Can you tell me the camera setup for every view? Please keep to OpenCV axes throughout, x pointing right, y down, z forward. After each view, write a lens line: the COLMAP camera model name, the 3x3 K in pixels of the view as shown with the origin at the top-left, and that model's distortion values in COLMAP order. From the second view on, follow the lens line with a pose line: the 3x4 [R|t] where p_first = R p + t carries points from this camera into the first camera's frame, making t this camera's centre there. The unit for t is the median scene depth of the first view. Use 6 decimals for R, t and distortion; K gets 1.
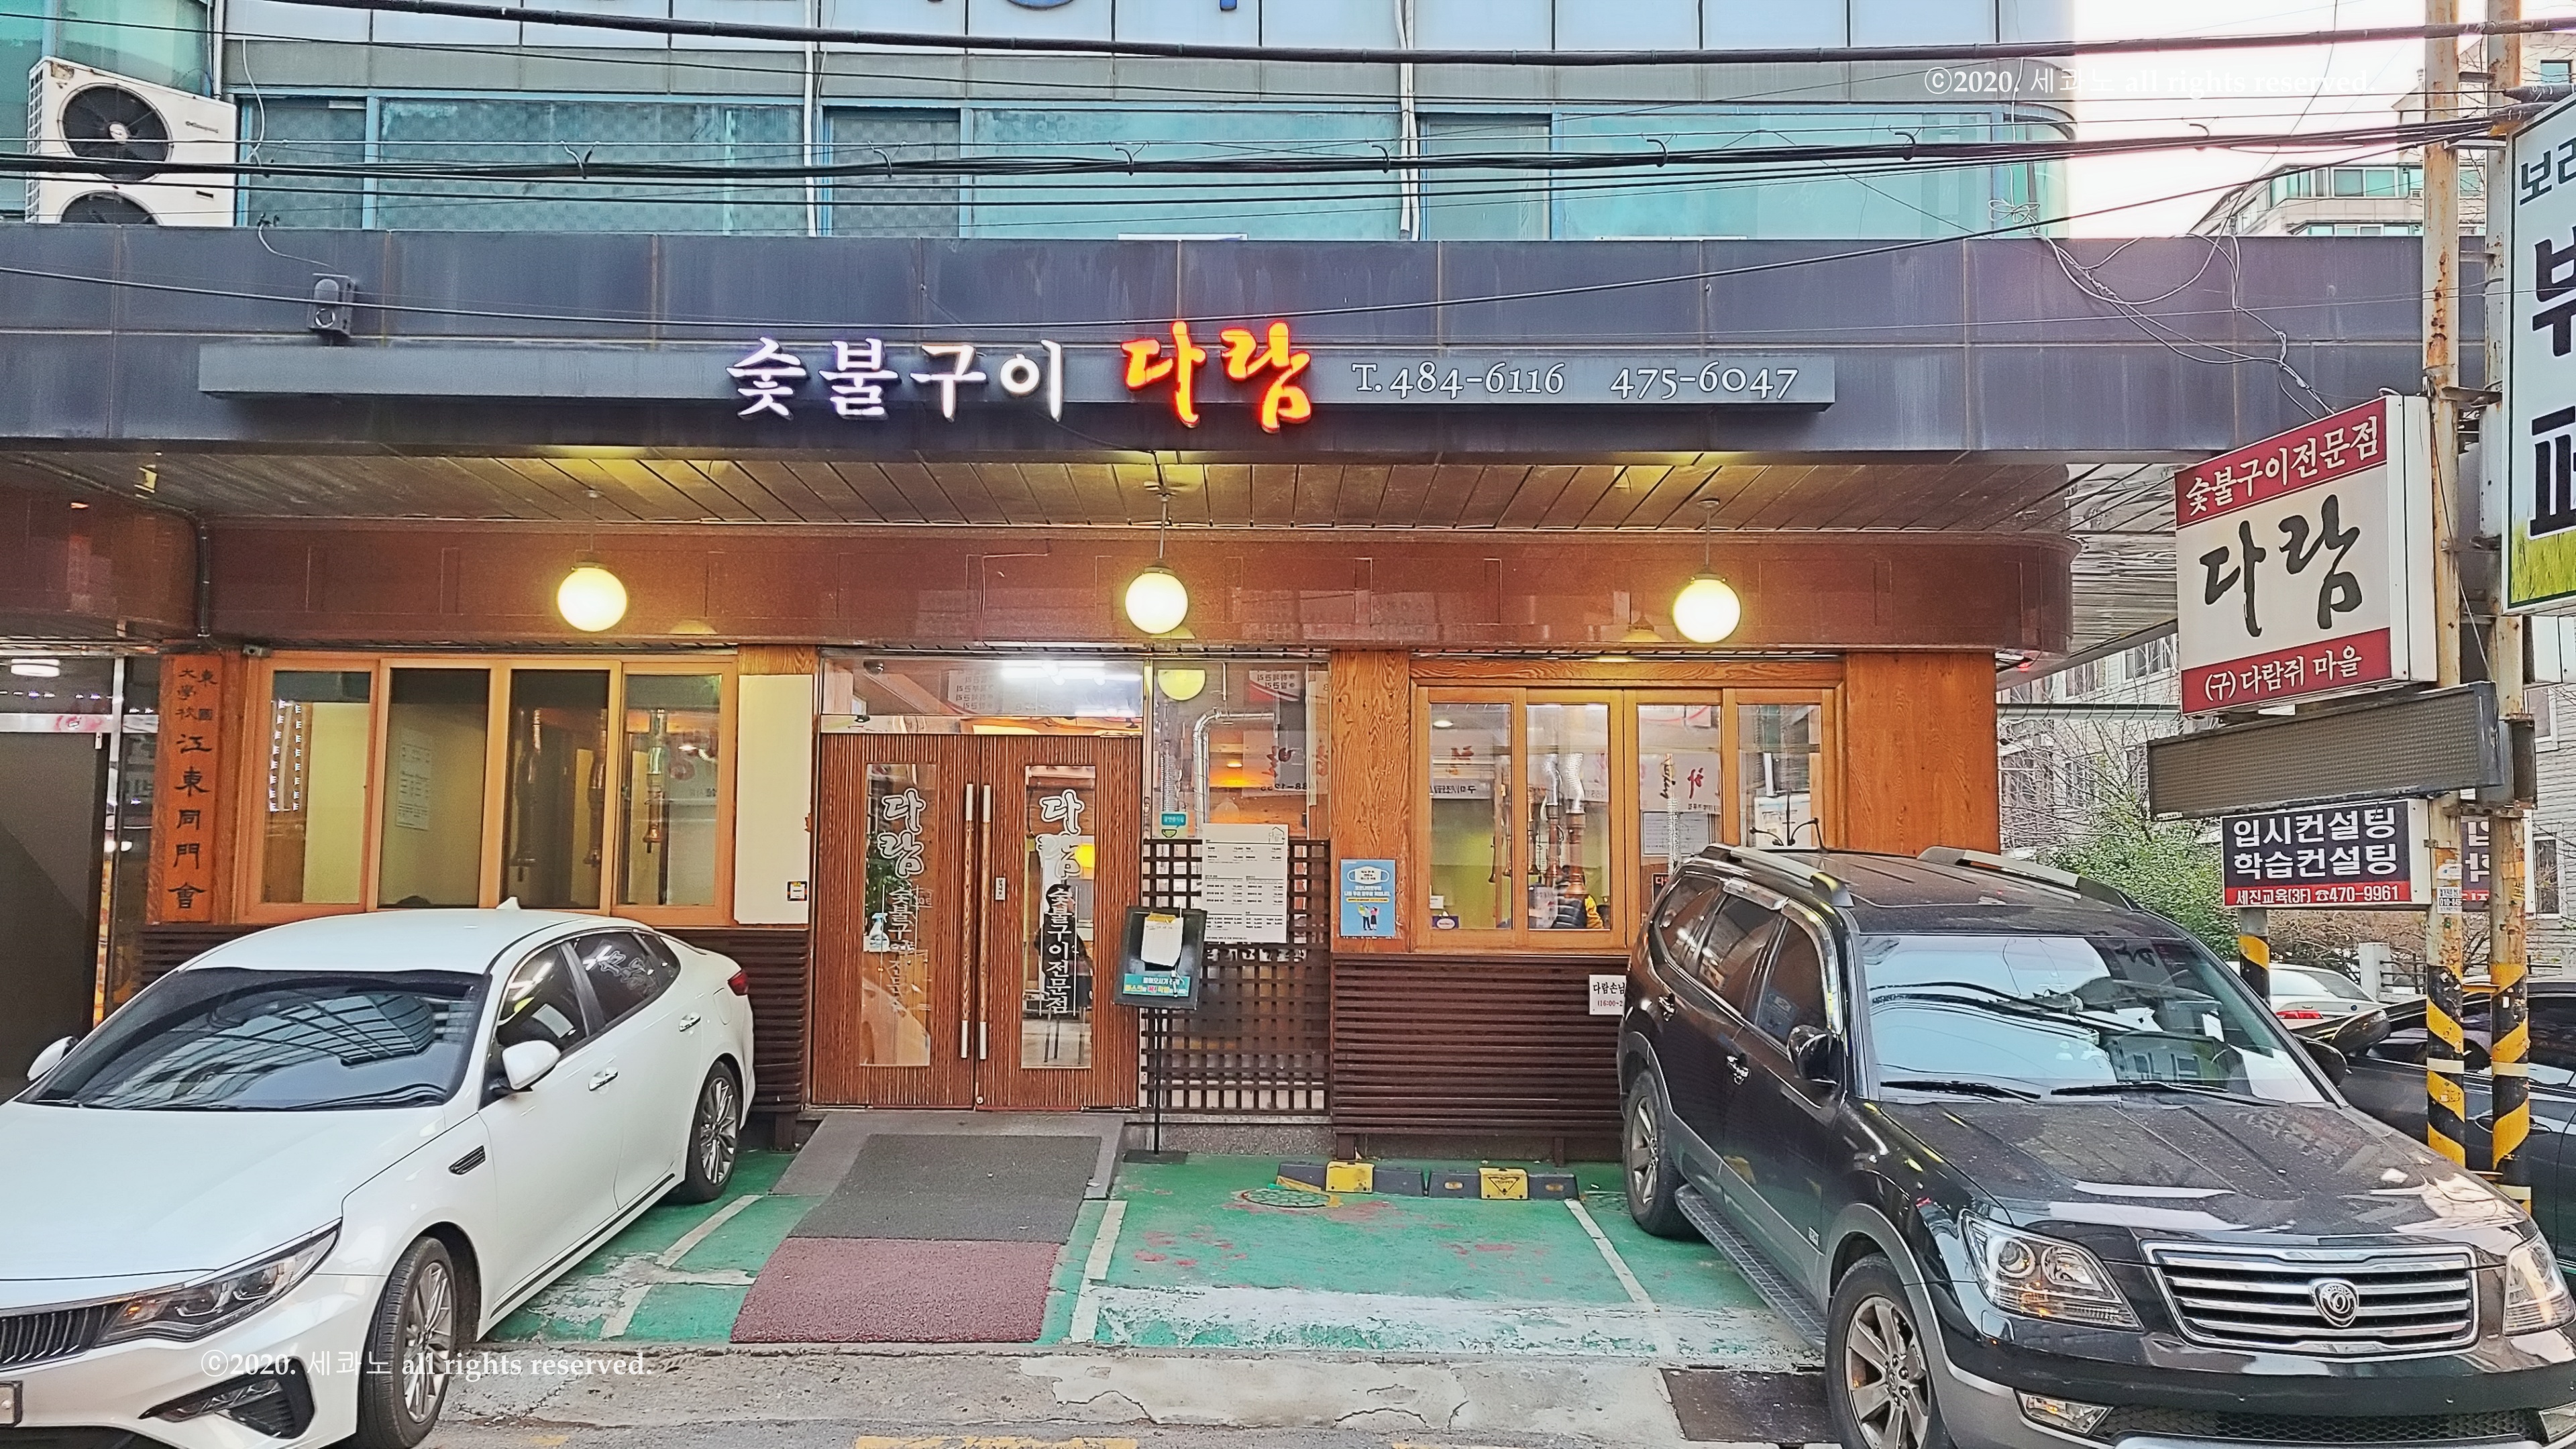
lens RADIAL K [[2011.4, 0, 1288.0], [0, 2011.4, 724.5], [0, 0, 1]] dist [0.027130, -0.000356]
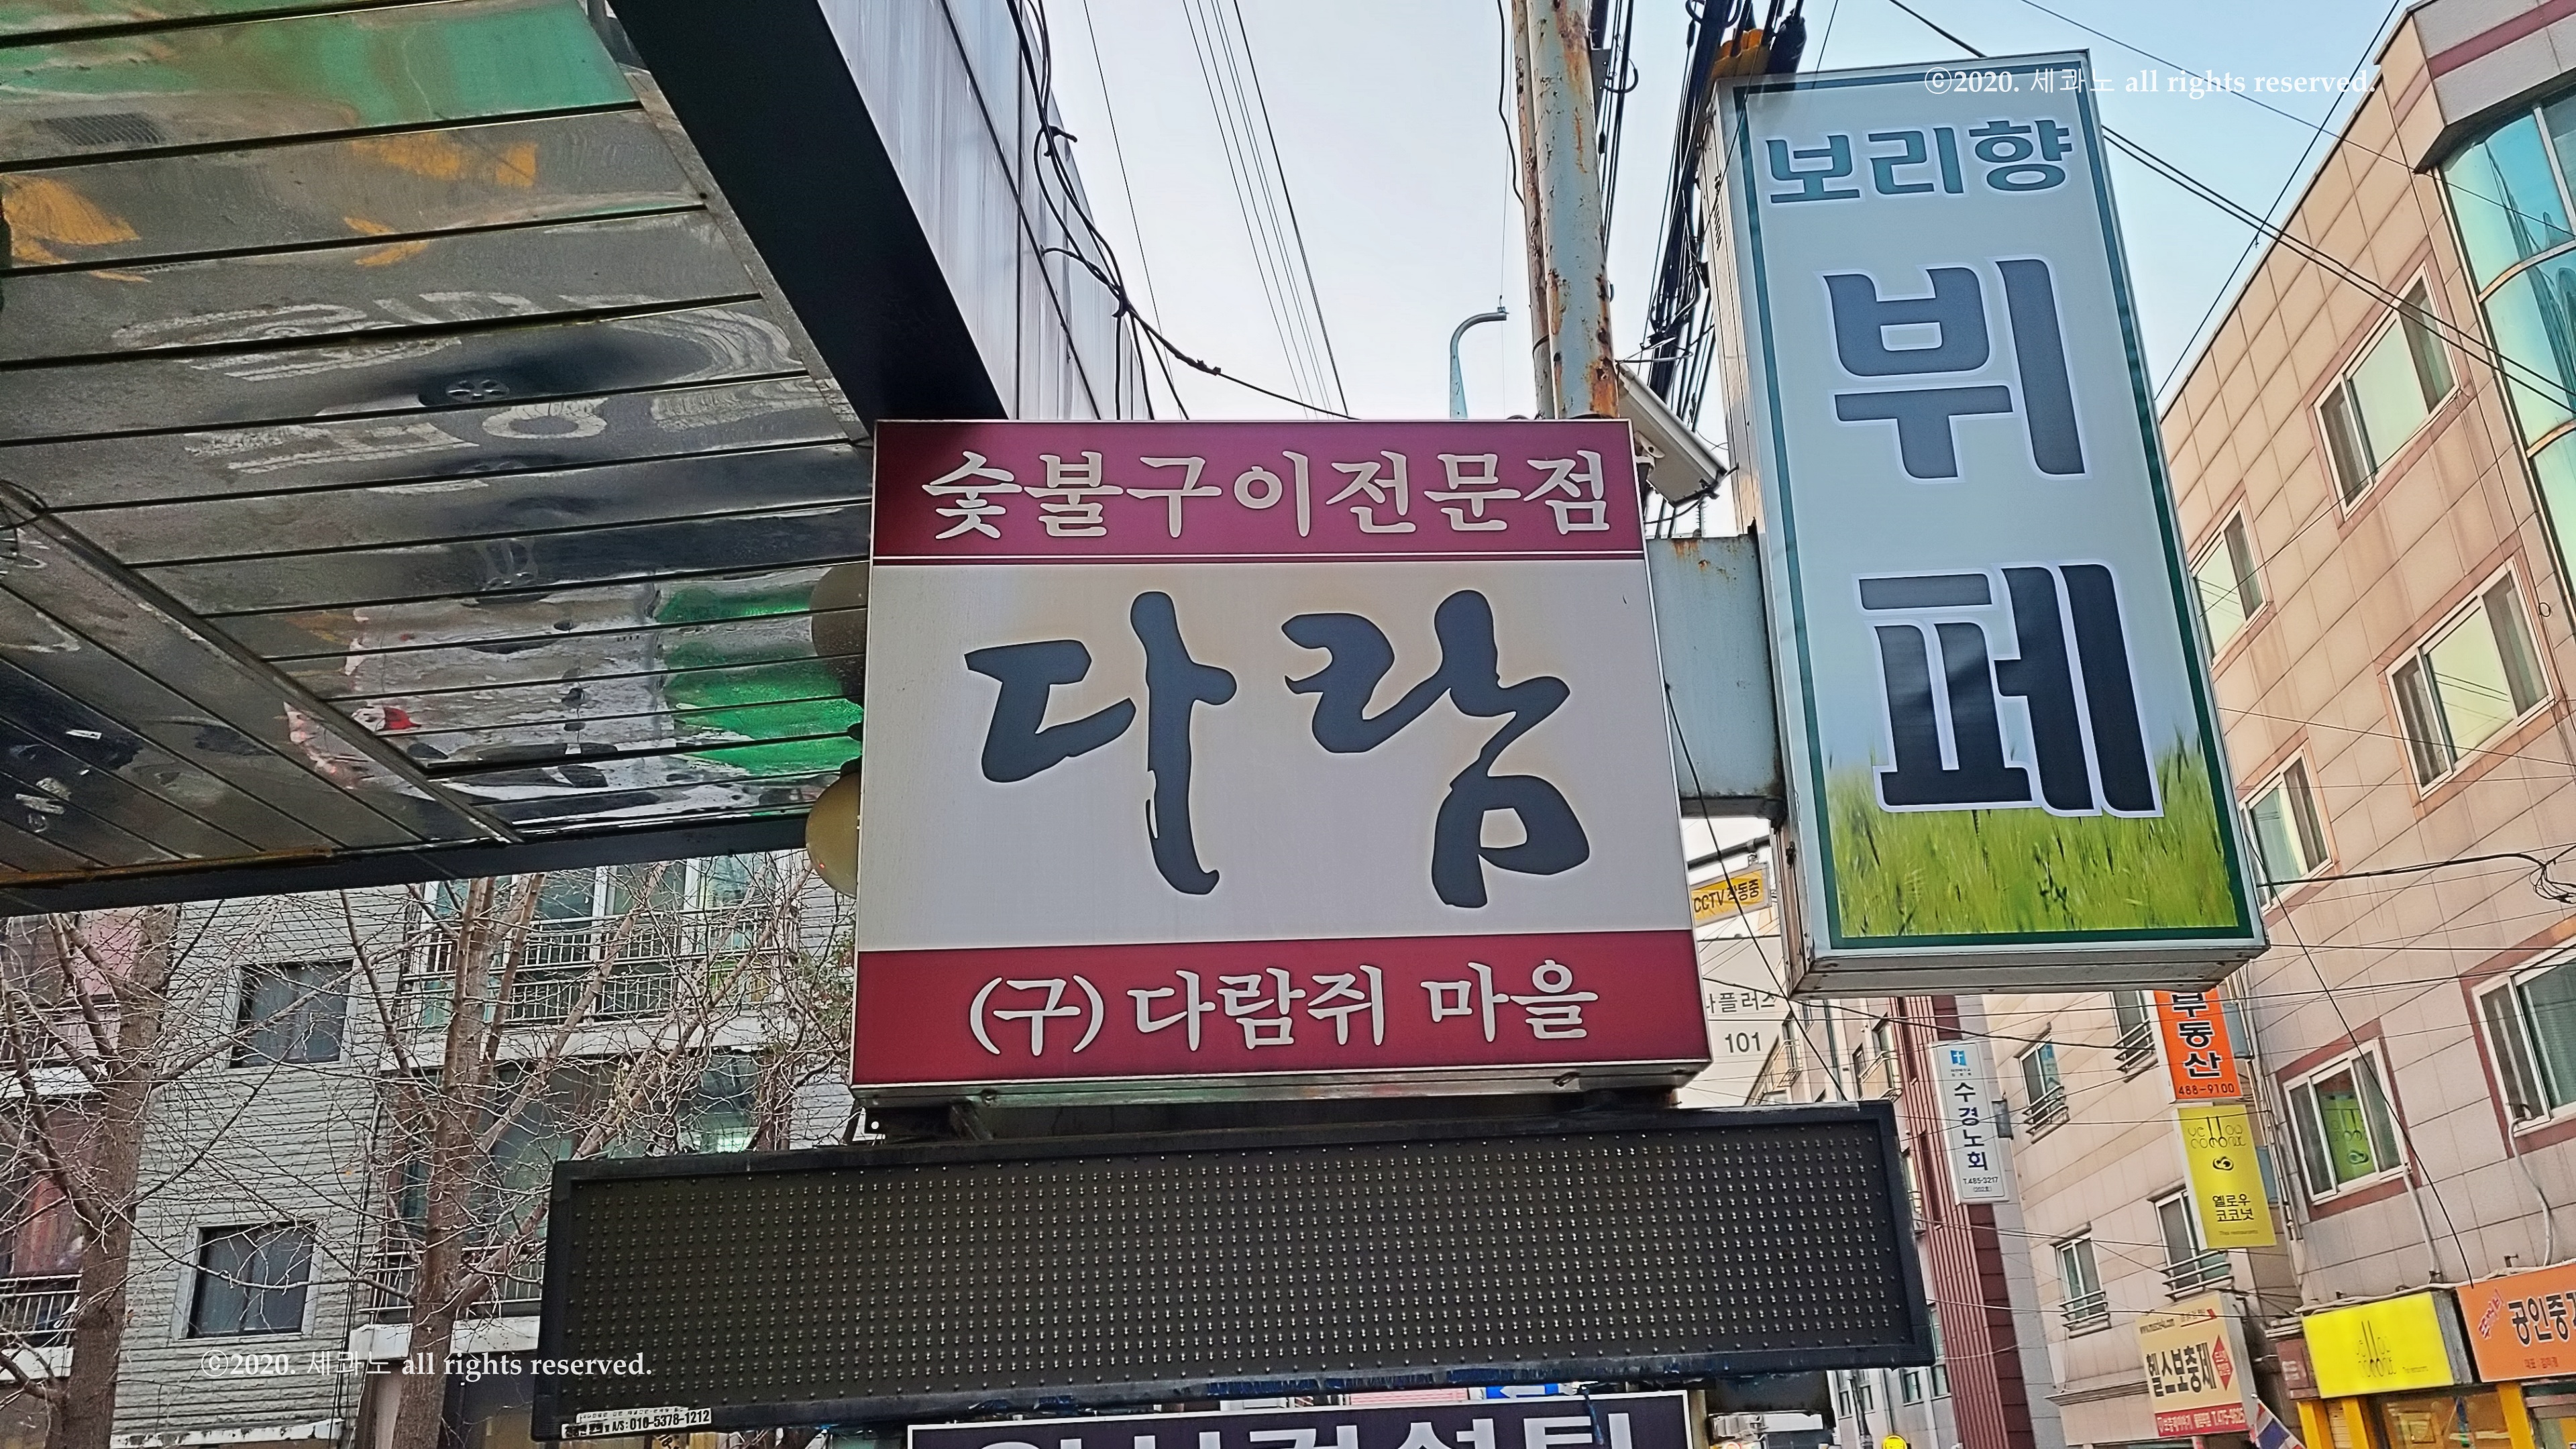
lens RADIAL K [[2011.4, 0, 1288.0], [0, 2011.4, 724.5], [0, 0, 1]] dist [0.027130, -0.000356]
pose [[0.137509, 0.355450, 0.924525, 0.147593], [-0.064203, 0.934628, -0.349785, 0.054172], [-0.988418, -0.011258, 0.151341, 0.970024]]
